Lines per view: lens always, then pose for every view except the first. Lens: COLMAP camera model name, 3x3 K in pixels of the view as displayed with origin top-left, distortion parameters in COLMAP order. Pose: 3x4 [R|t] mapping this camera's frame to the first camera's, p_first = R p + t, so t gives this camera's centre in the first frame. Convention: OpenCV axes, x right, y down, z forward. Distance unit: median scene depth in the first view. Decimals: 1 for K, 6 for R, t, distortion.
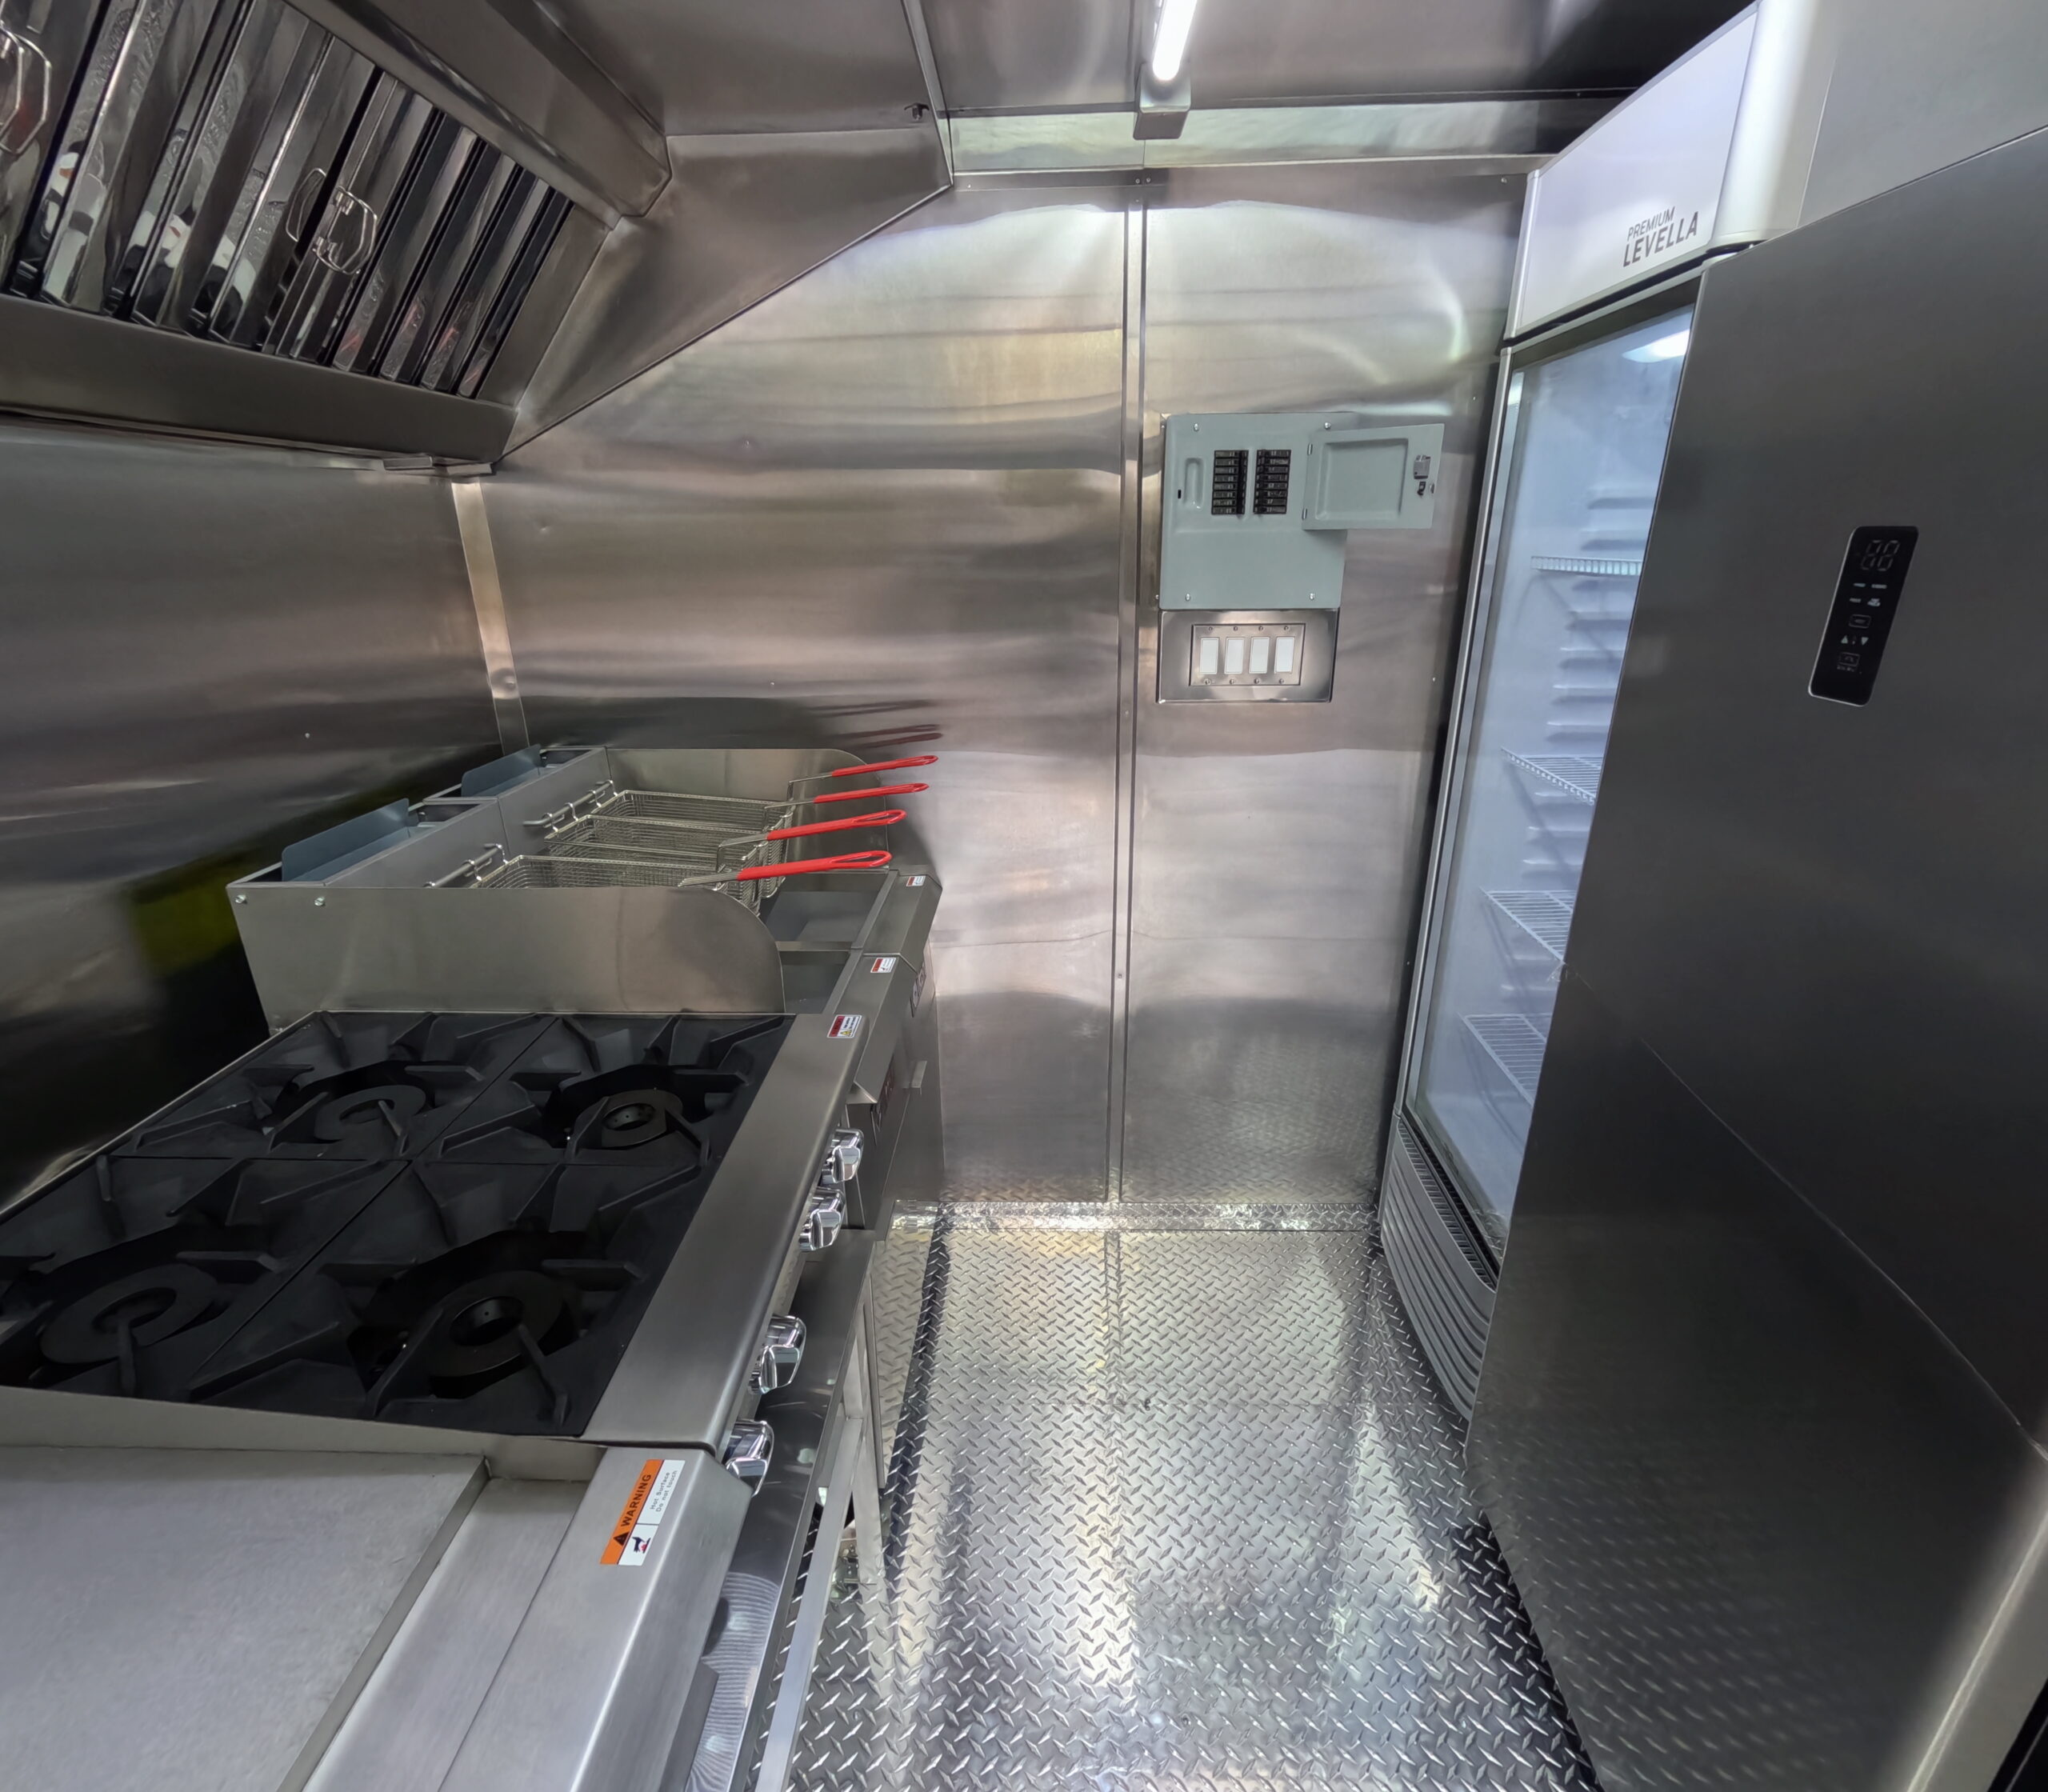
lens RADIAL K [[984.8, 0, 1026.2], [0, 984.8, 893.1], [0, 0, 1]] dist [-0.000349, 0.001511]
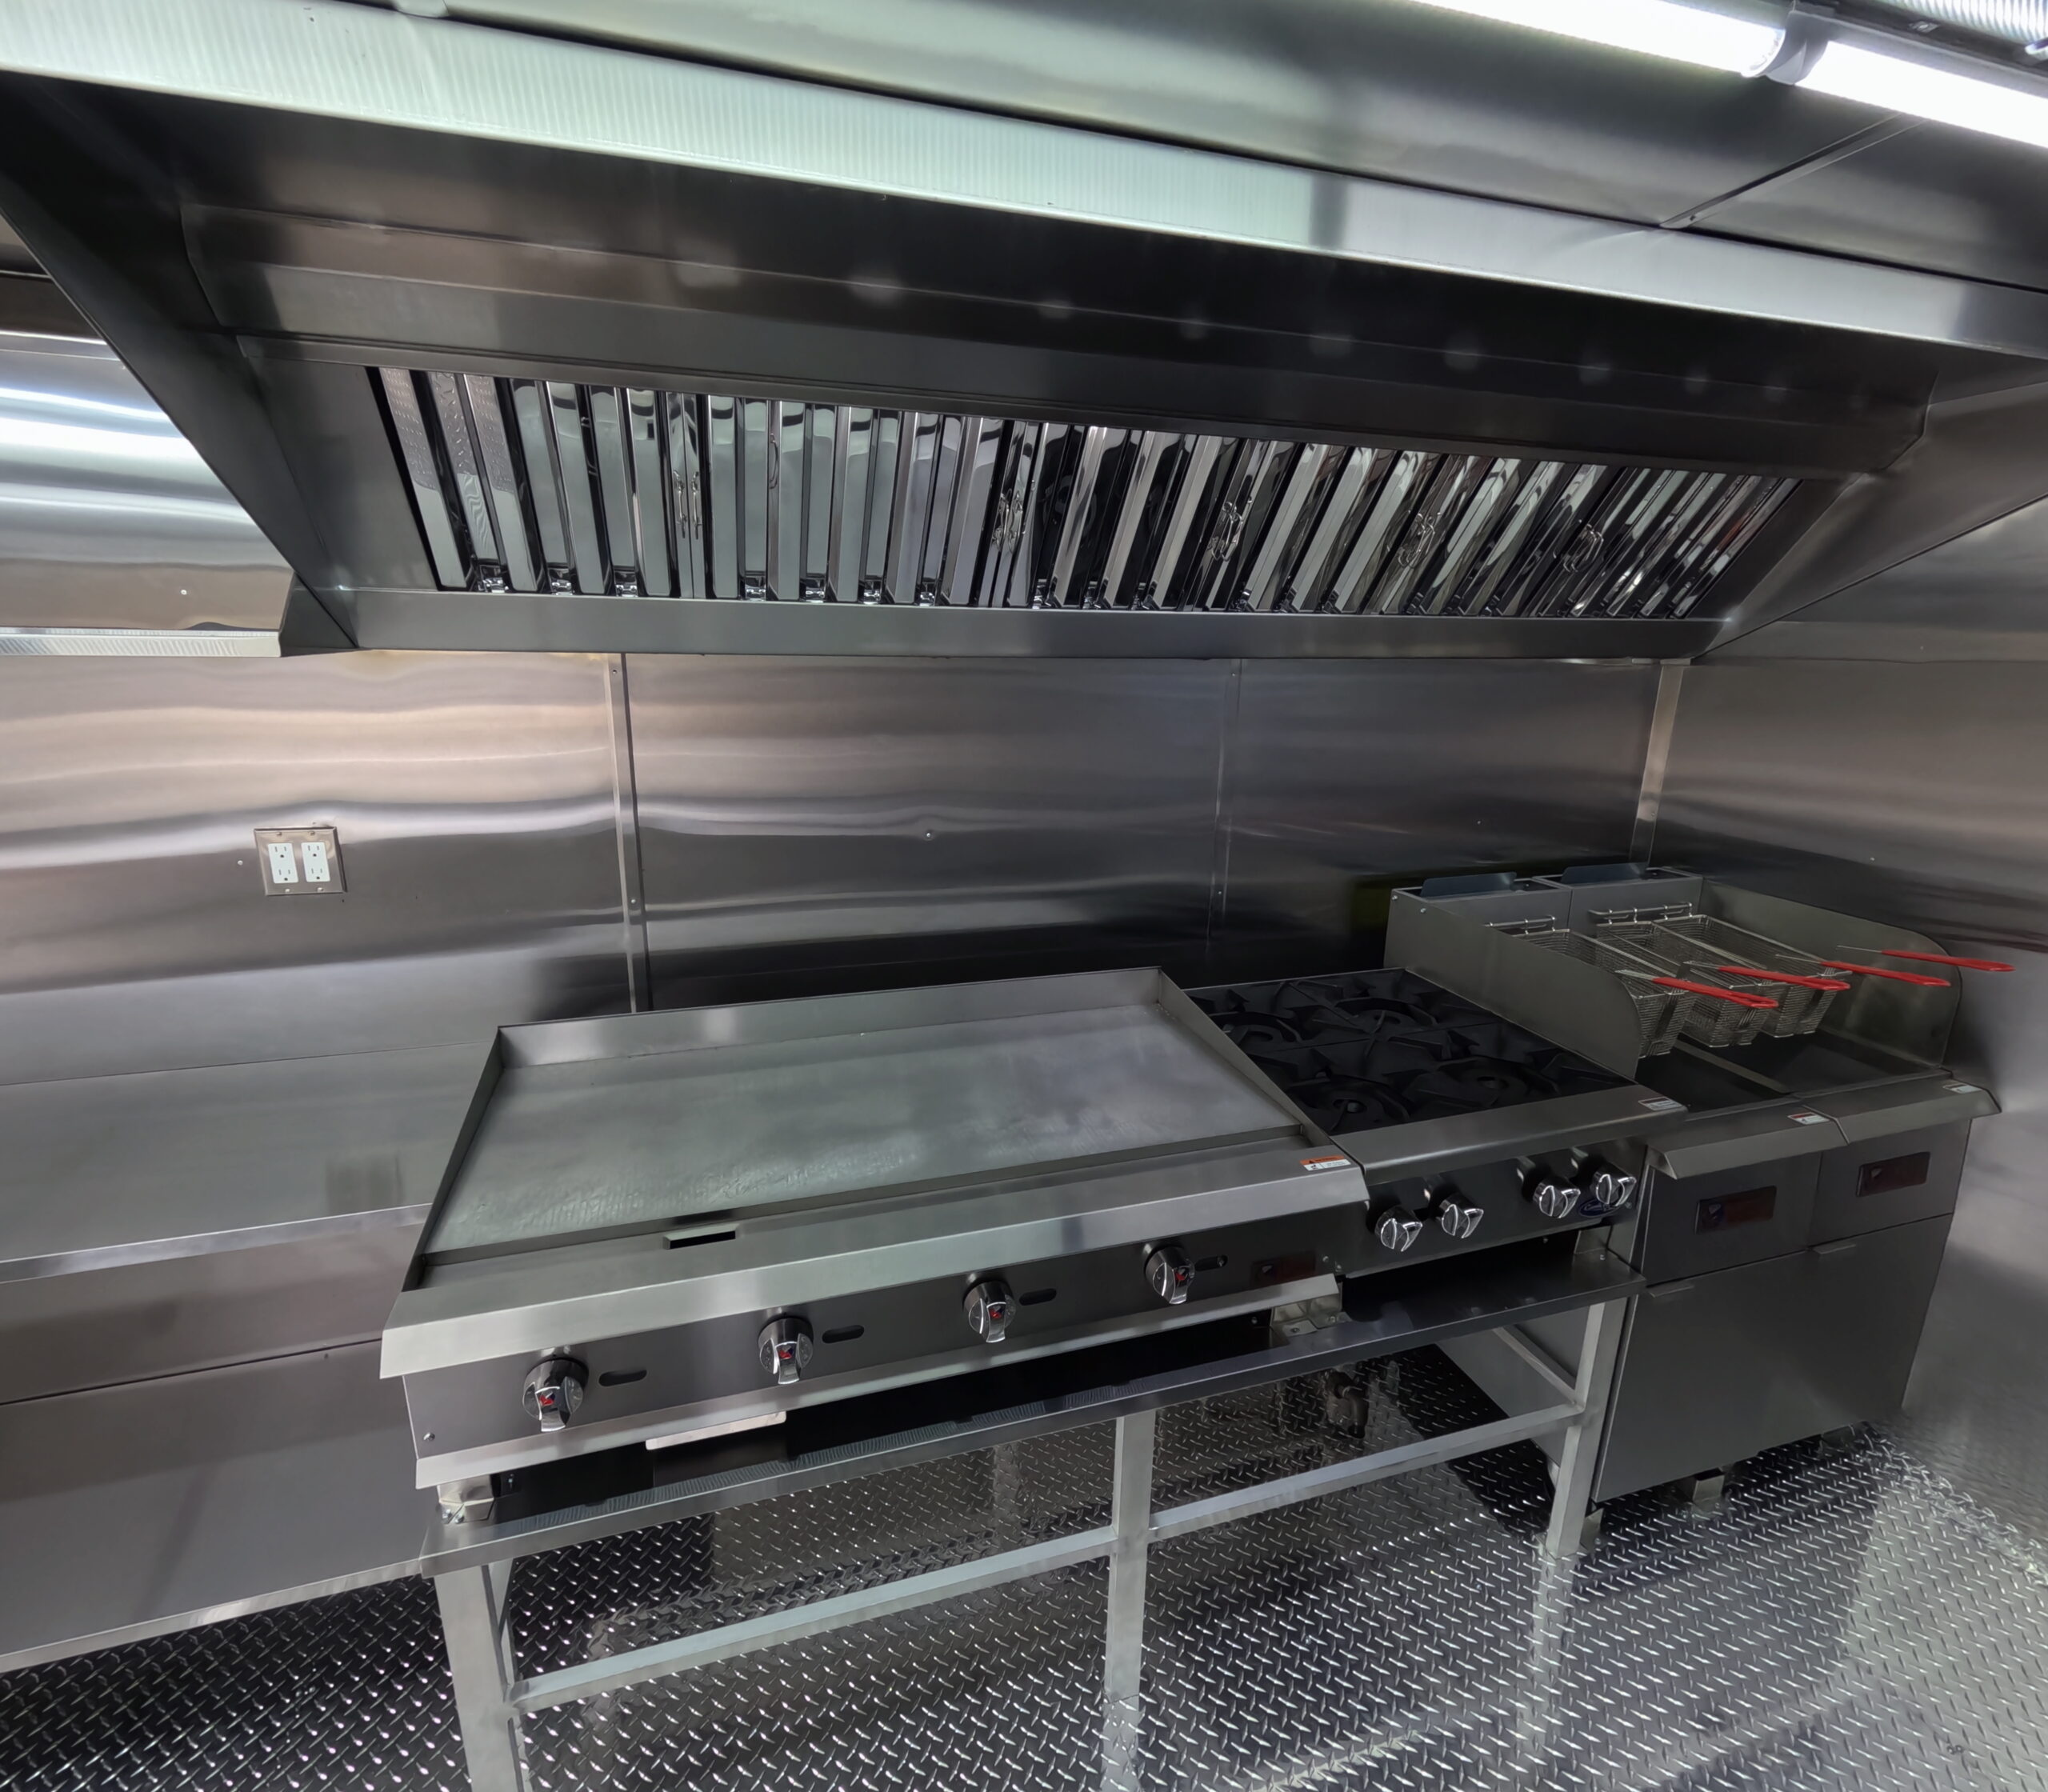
lens RADIAL K [[951.8, 0, 1018.3], [0, 951.8, 889.3], [0, 0, 1]] dist [0.008588, 0.000294]
pose [[0.319354, 0.255545, -0.912529, 0.514324], [-0.338290, 0.930249, 0.142117, -0.020079], [0.885197, 0.263314, 0.383527, -0.273907]]
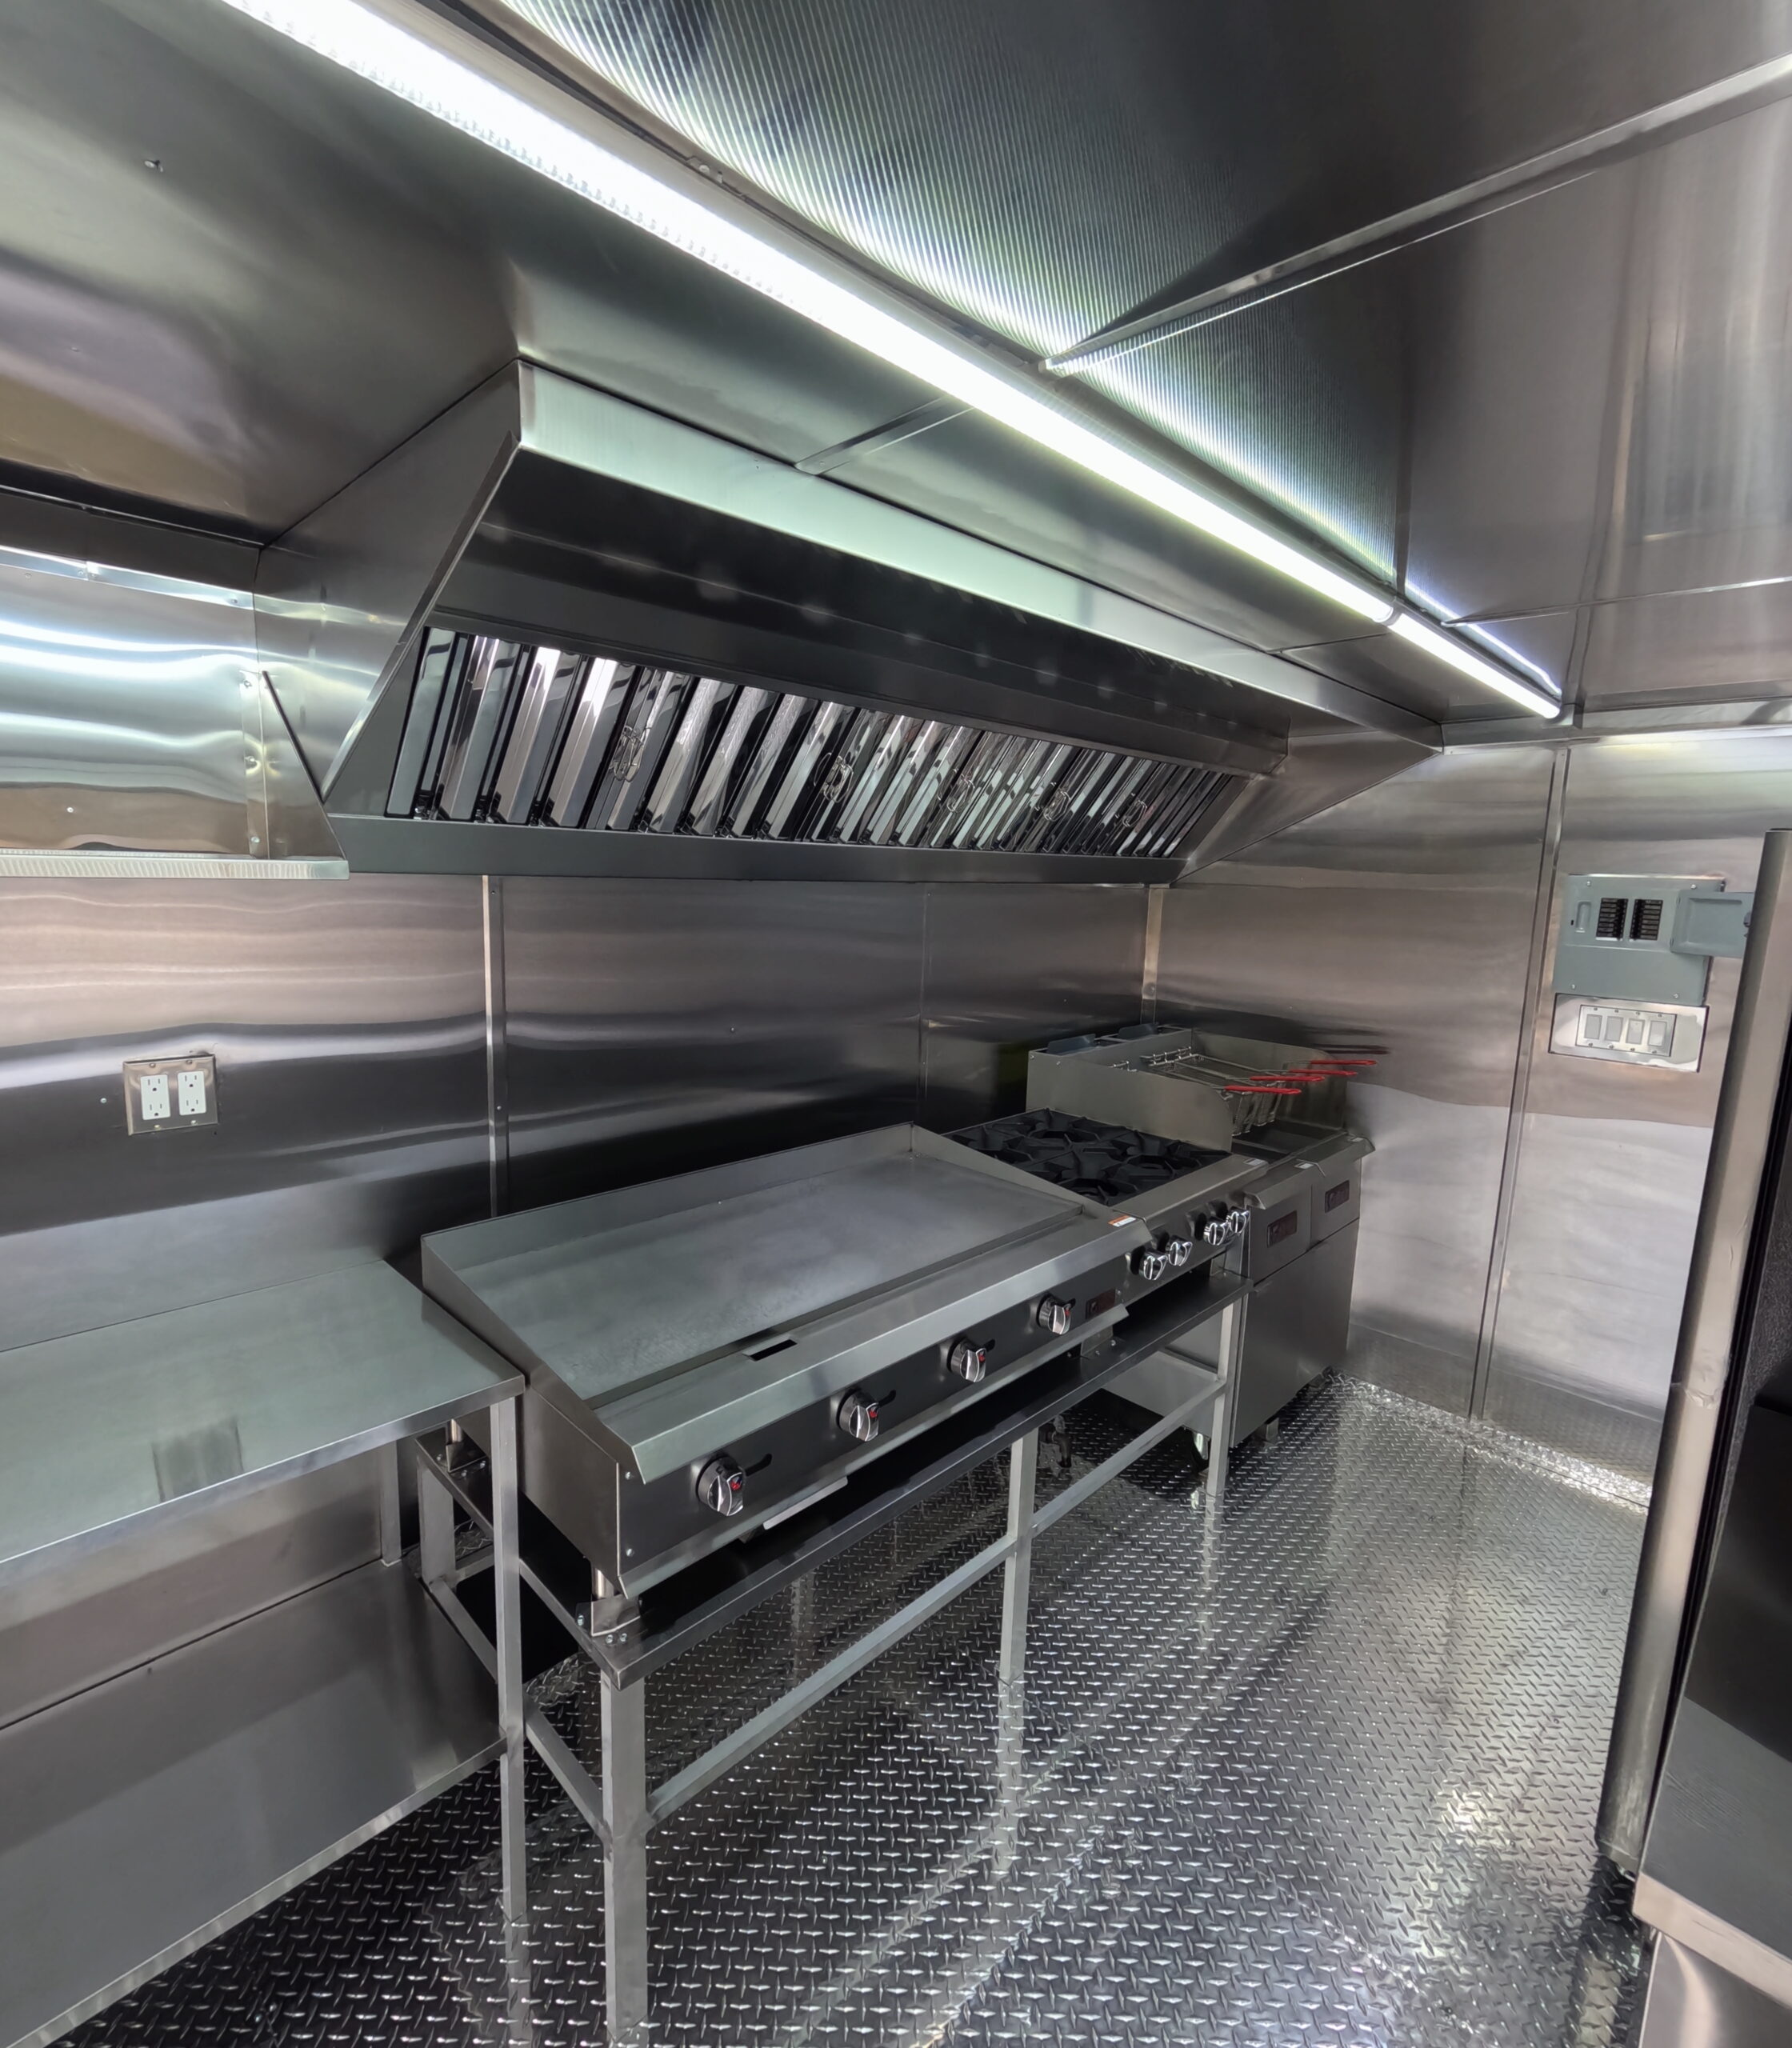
lens RADIAL K [[984.8, 0, 893.8], [0, 984.8, 1017.1], [0, 0, 1]] dist [-0.000349, 0.001511]
pose [[0.733255, 0.133842, -0.666651, 0.491708], [-0.266203, 0.958682, -0.100326, 0.205810], [0.625678, 0.251030, 0.738587, -0.899179]]
